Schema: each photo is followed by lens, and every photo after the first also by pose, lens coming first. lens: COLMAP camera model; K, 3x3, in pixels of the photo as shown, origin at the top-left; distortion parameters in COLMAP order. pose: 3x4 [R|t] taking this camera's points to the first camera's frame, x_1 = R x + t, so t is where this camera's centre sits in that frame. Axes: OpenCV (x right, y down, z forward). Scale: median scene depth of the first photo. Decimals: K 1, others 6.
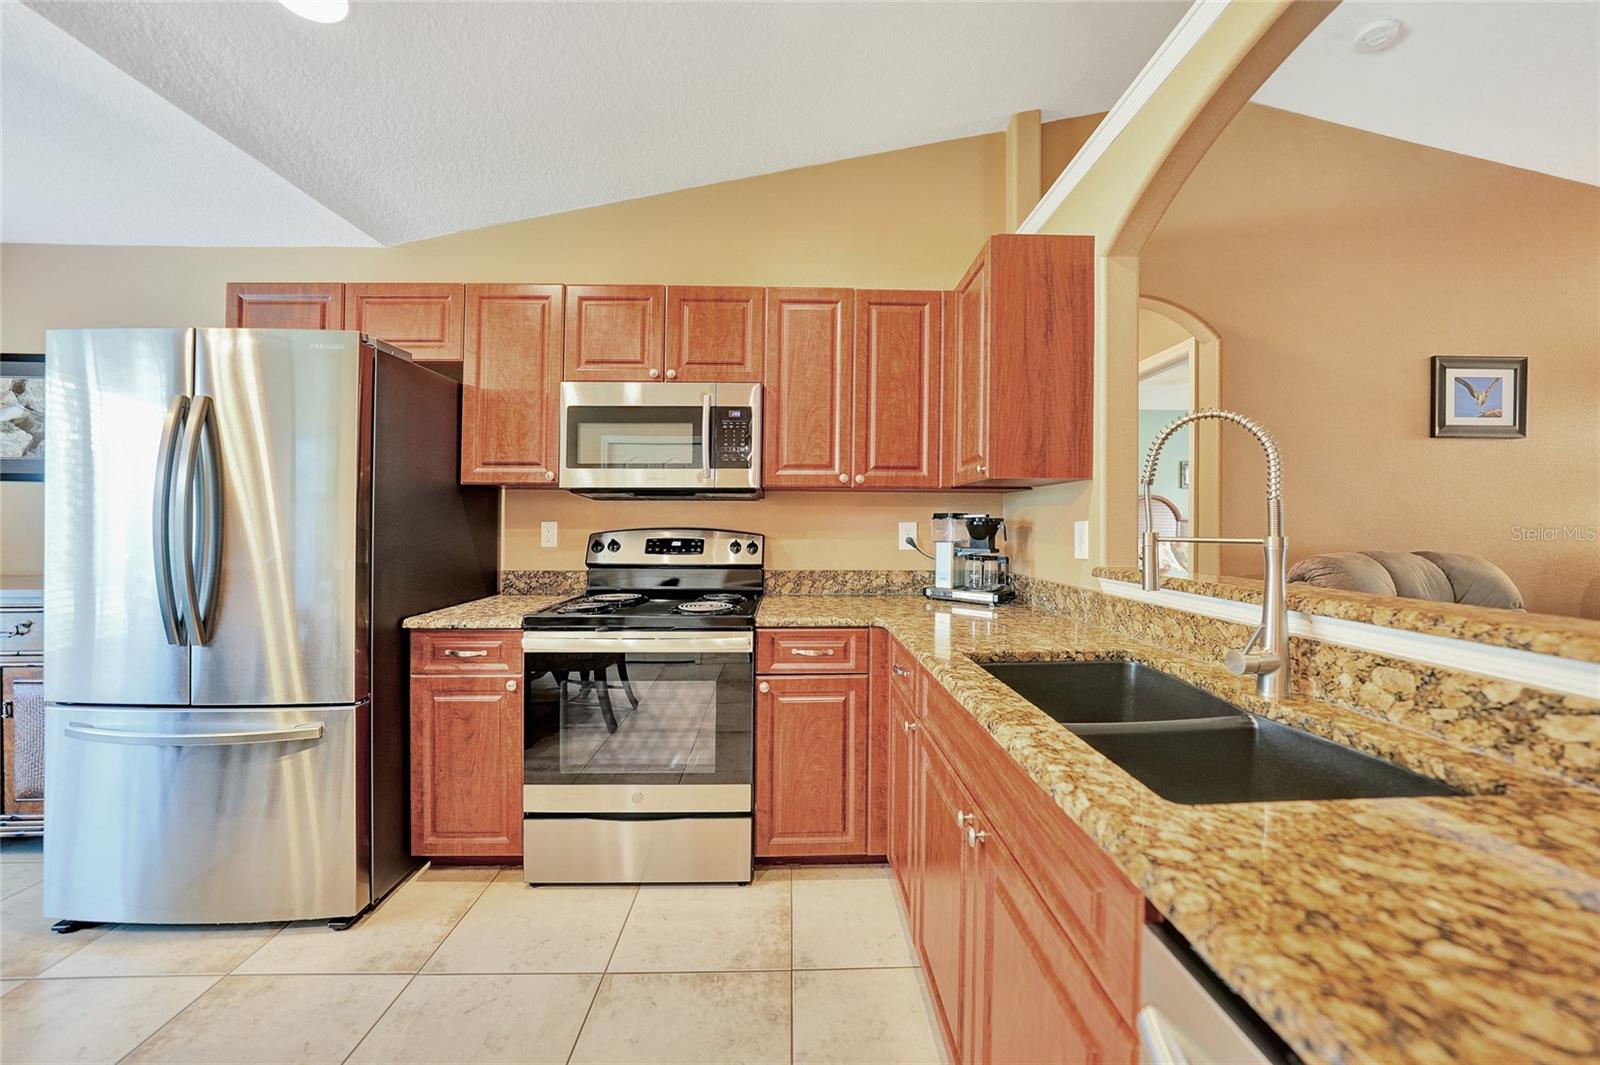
lens RADIAL K [[556.4, 0, 806.1], [0, 556.4, 518.8], [0, 0, 1]] dist [-0.025021, 0.004972]
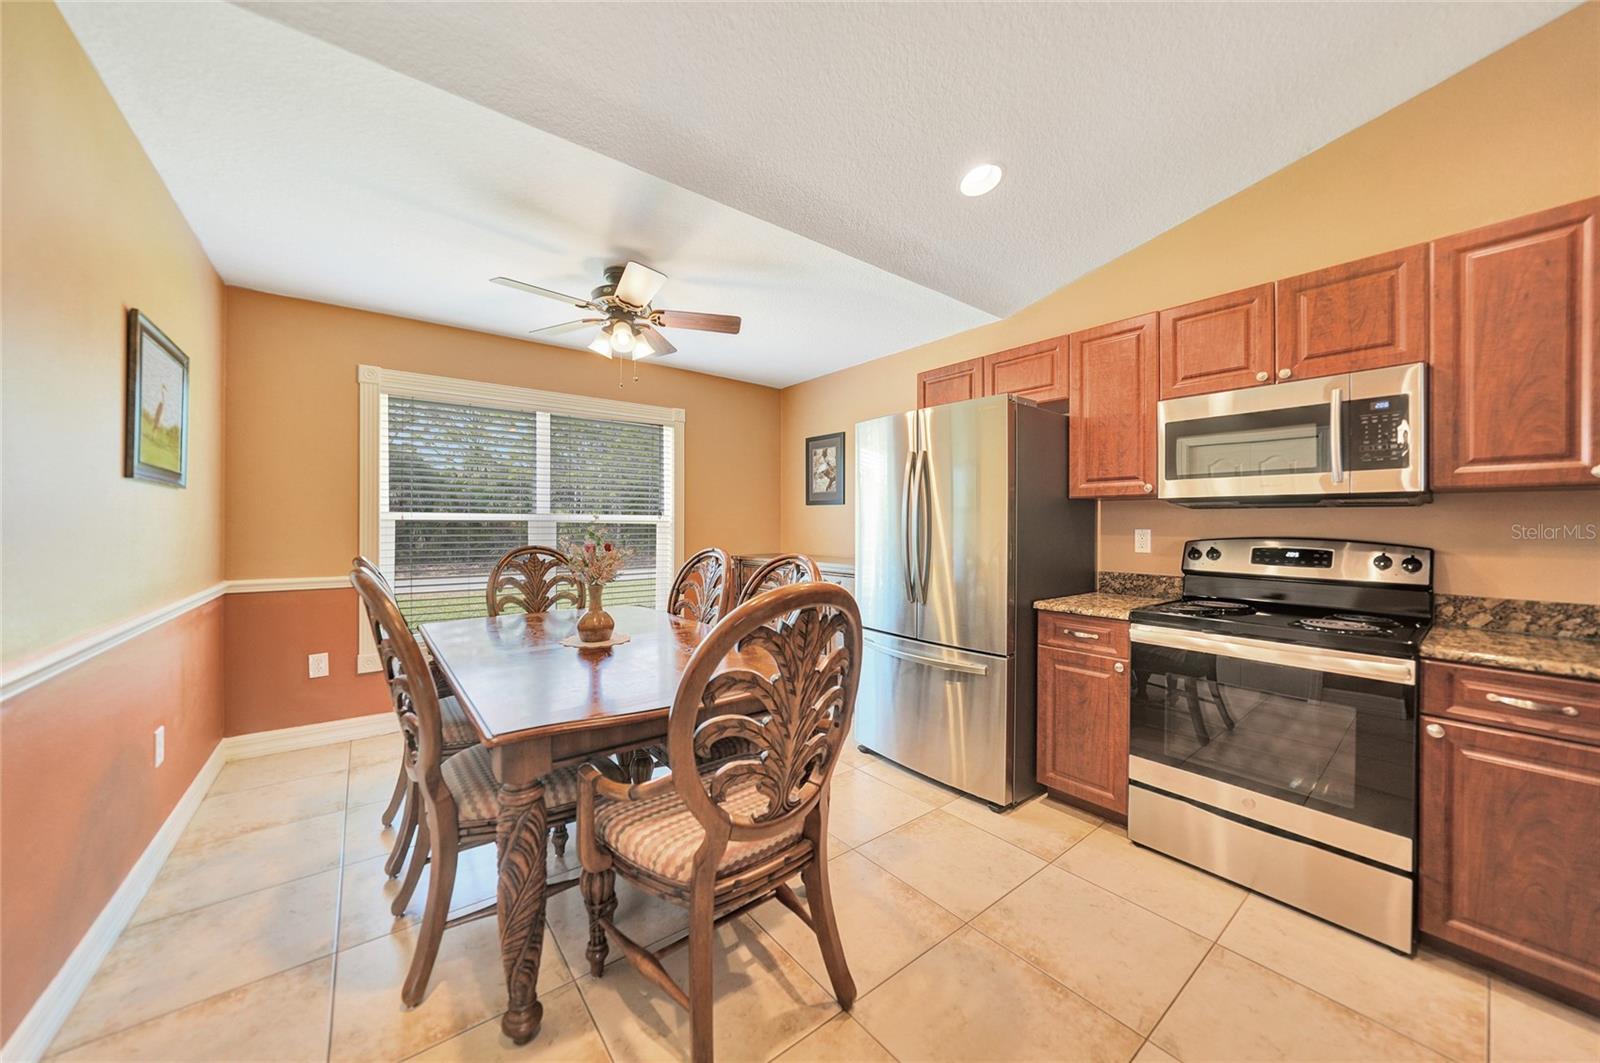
lens RADIAL K [[556.4, 0, 804.2], [0, 556.4, 515.2], [0, 0, 1]] dist [-0.025021, 0.004972]
pose [[0.597111, -0.009881, -0.802098, 0.012298], [-0.006869, 0.999824, -0.017430, 0.001175], [0.802130, 0.015917, 0.596938, -0.216173]]
